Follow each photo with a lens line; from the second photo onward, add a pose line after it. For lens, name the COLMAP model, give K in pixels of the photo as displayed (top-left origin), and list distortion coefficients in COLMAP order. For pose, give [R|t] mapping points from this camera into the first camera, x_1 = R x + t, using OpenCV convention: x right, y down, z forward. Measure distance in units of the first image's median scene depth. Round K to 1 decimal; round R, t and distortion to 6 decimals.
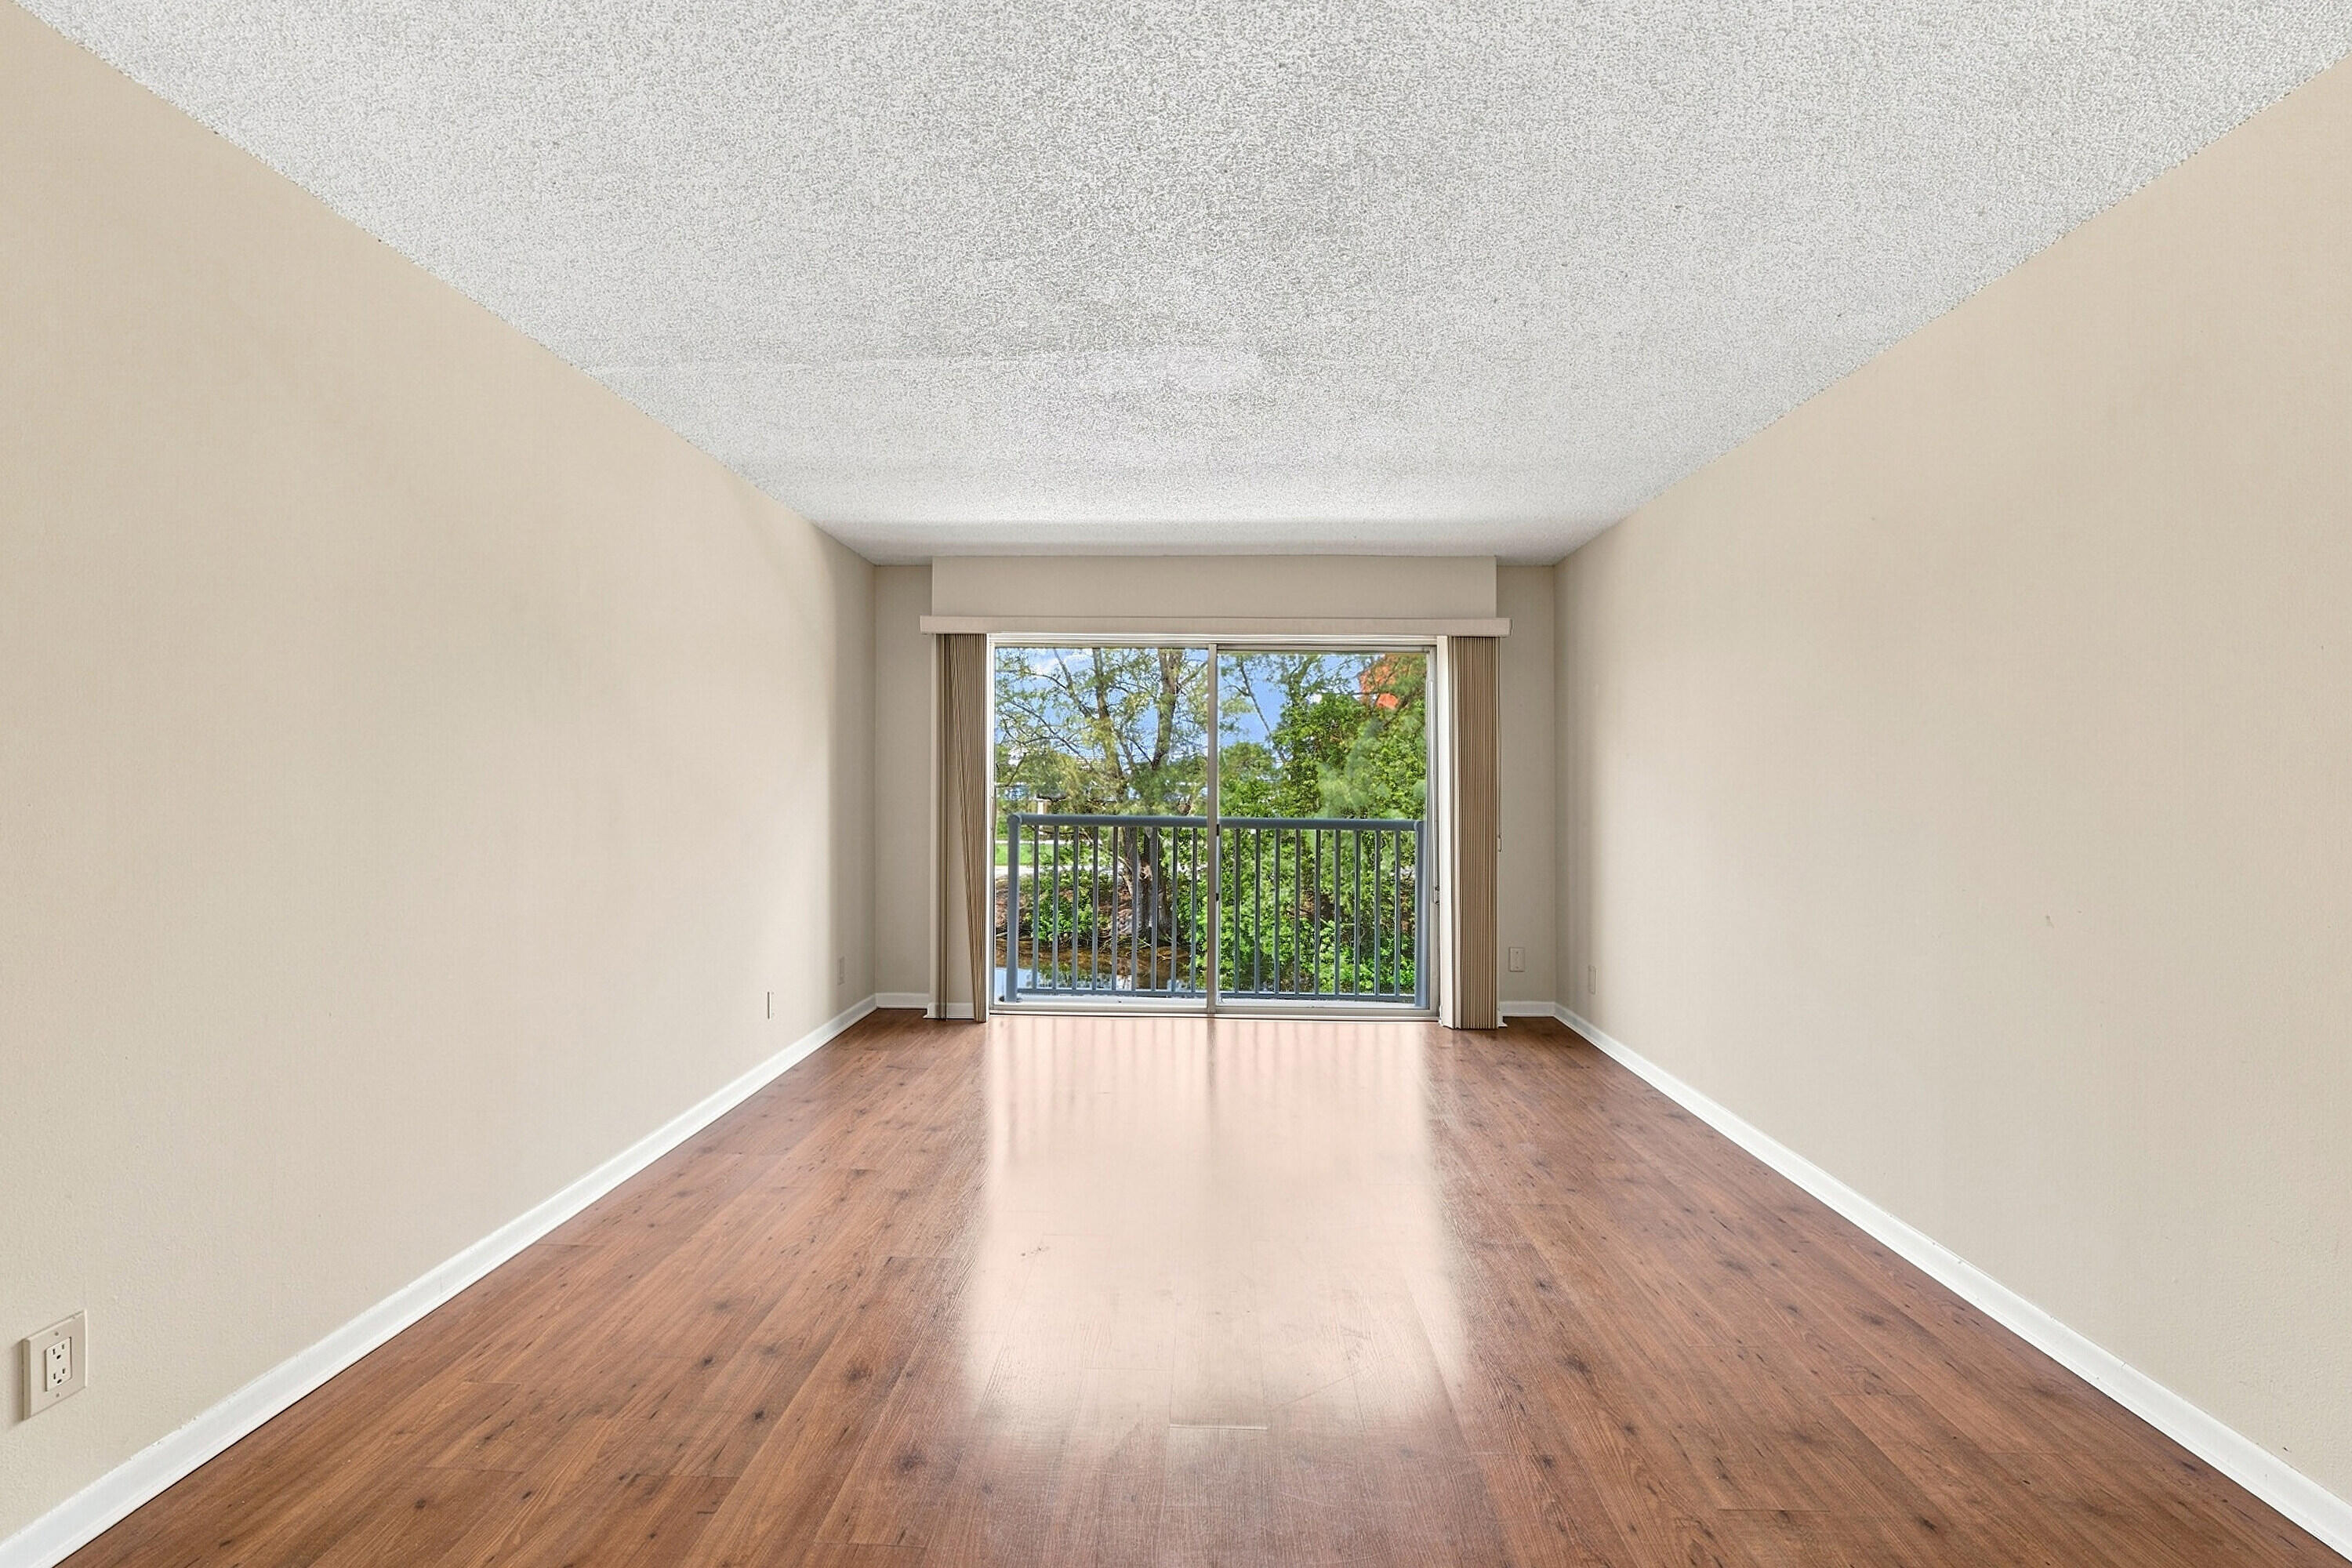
lens RADIAL K [[956.7, 0, 1183.5], [0, 956.7, 810.9], [0, 0, 1]] dist [0.000604, 0.000105]
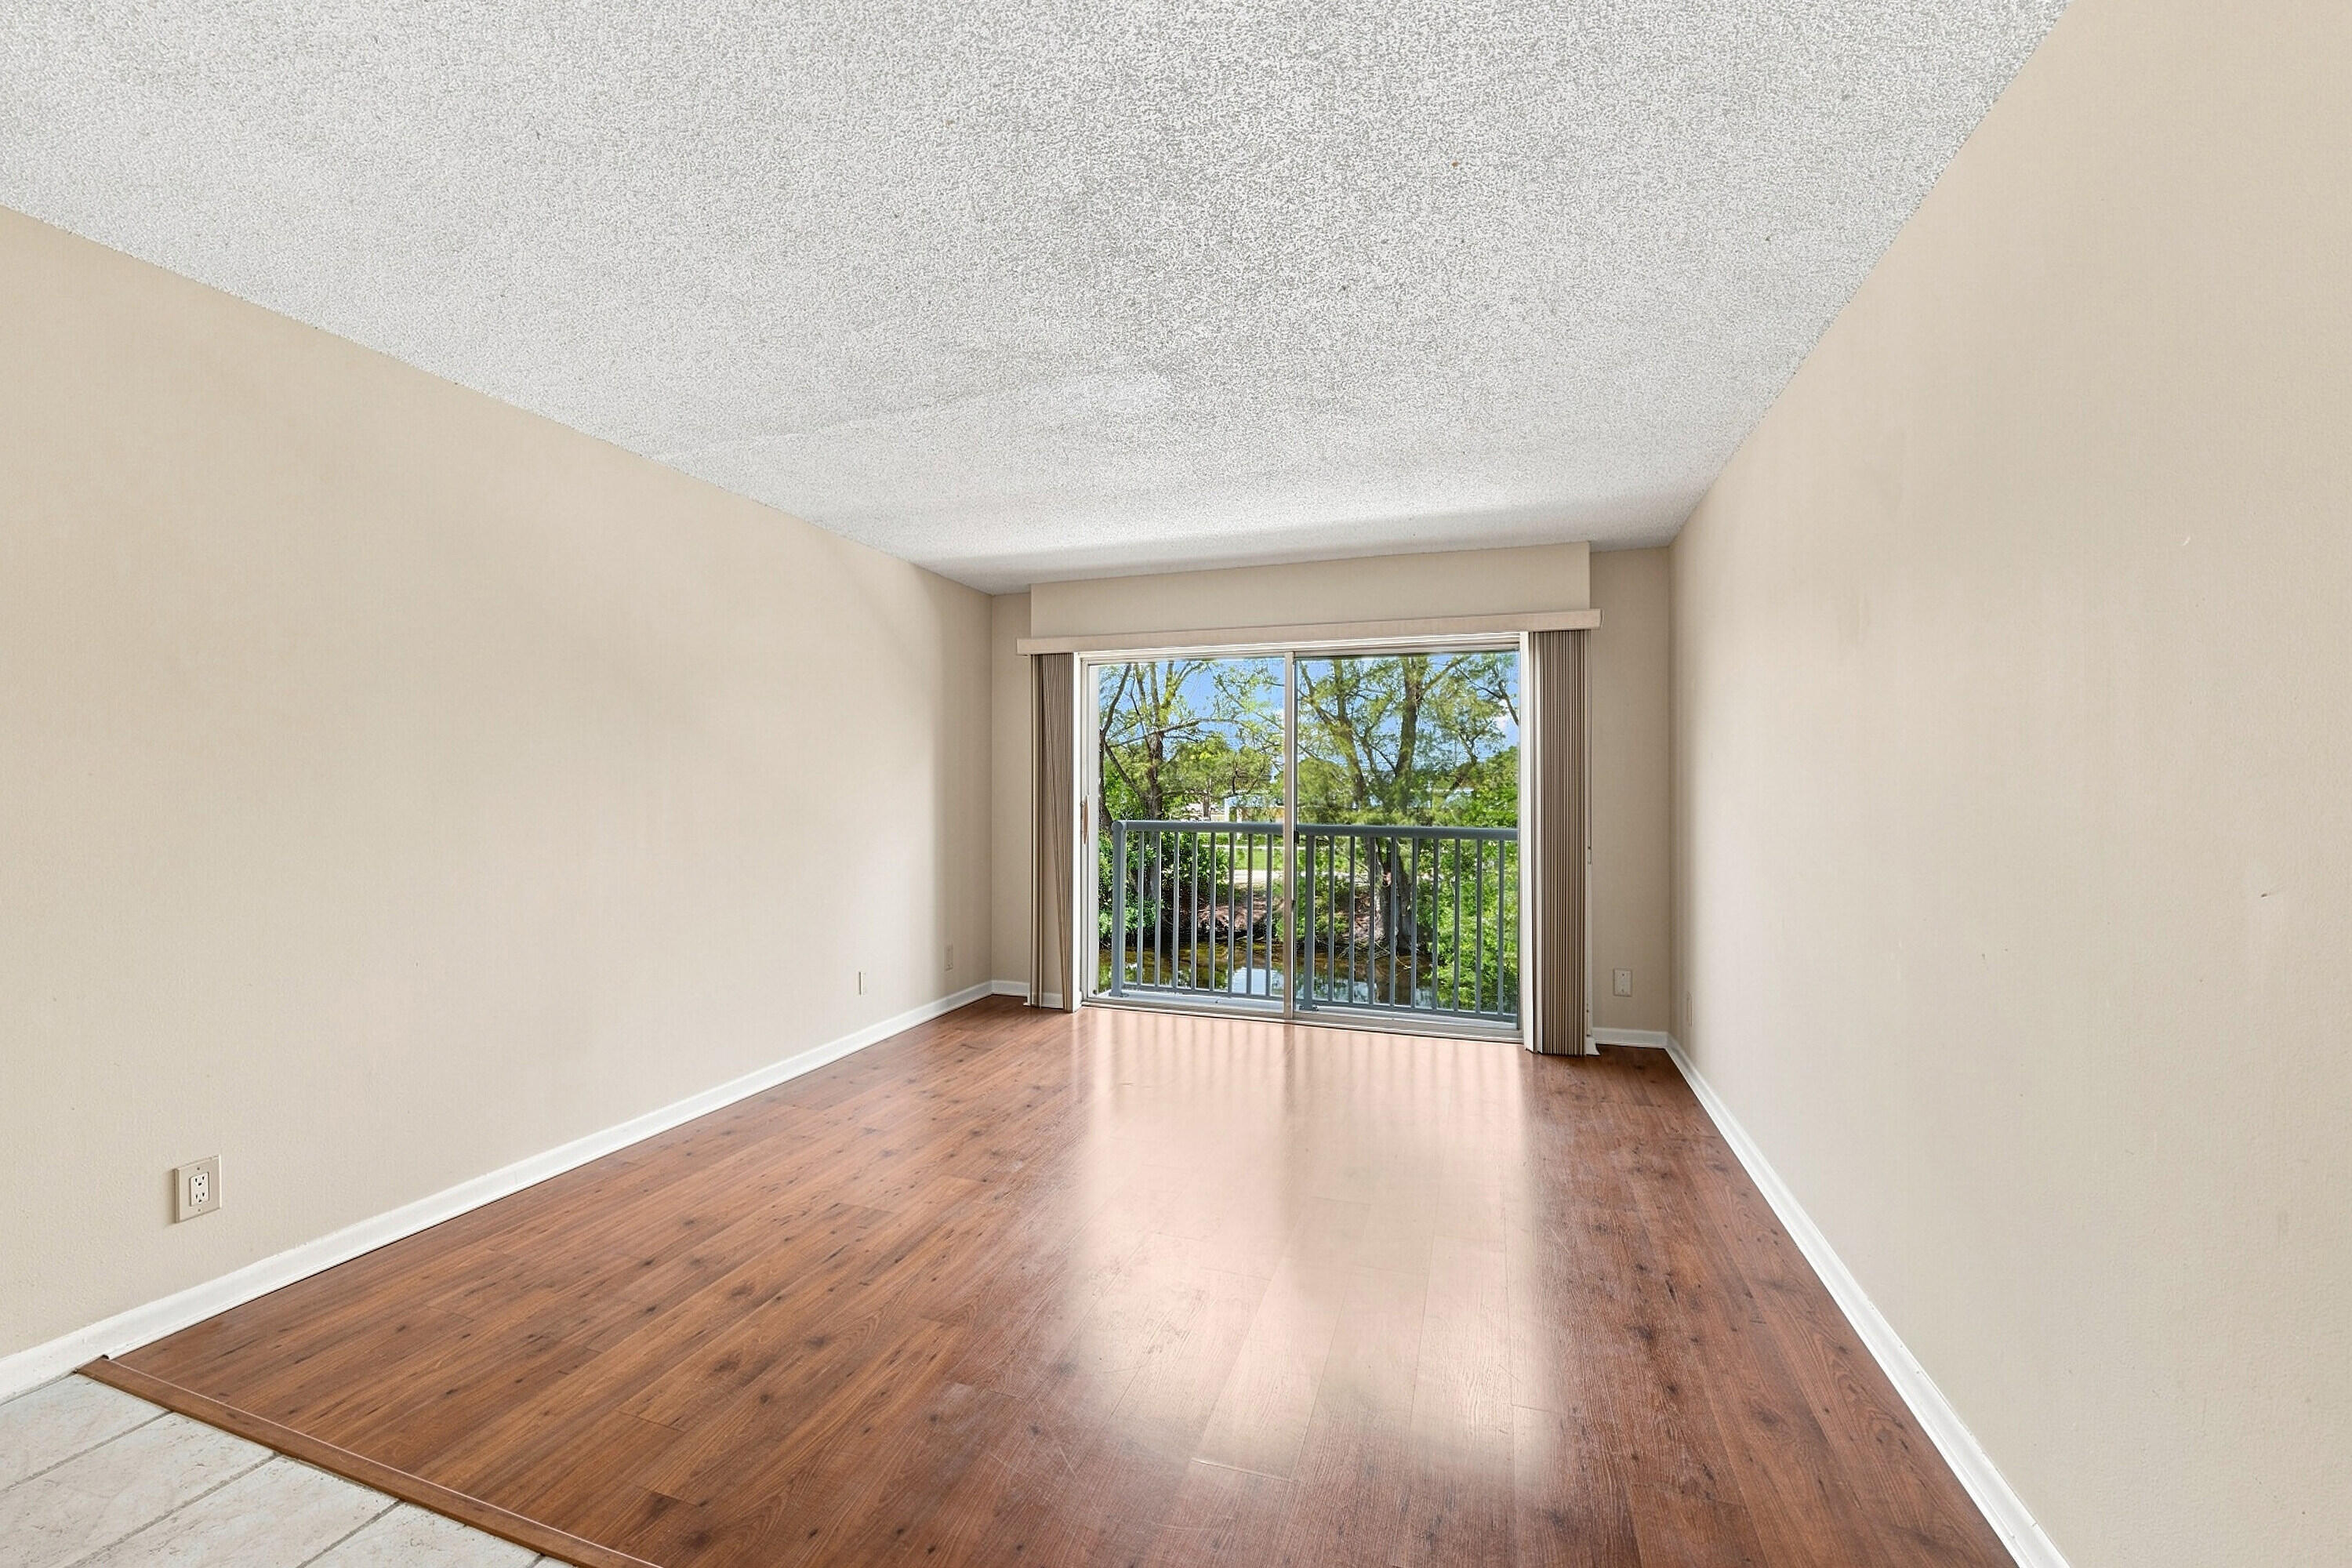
lens RADIAL K [[937.5, 0, 1162.5], [0, 937.5, 823.6], [0, 0, 1]] dist [0.000097, -0.000037]
pose [[0.955007, 0.006907, -0.296502, 0.203885], [-0.005005, 0.999962, 0.007174, -0.000524], [0.296540, -0.005367, 0.955005, 0.020316]]
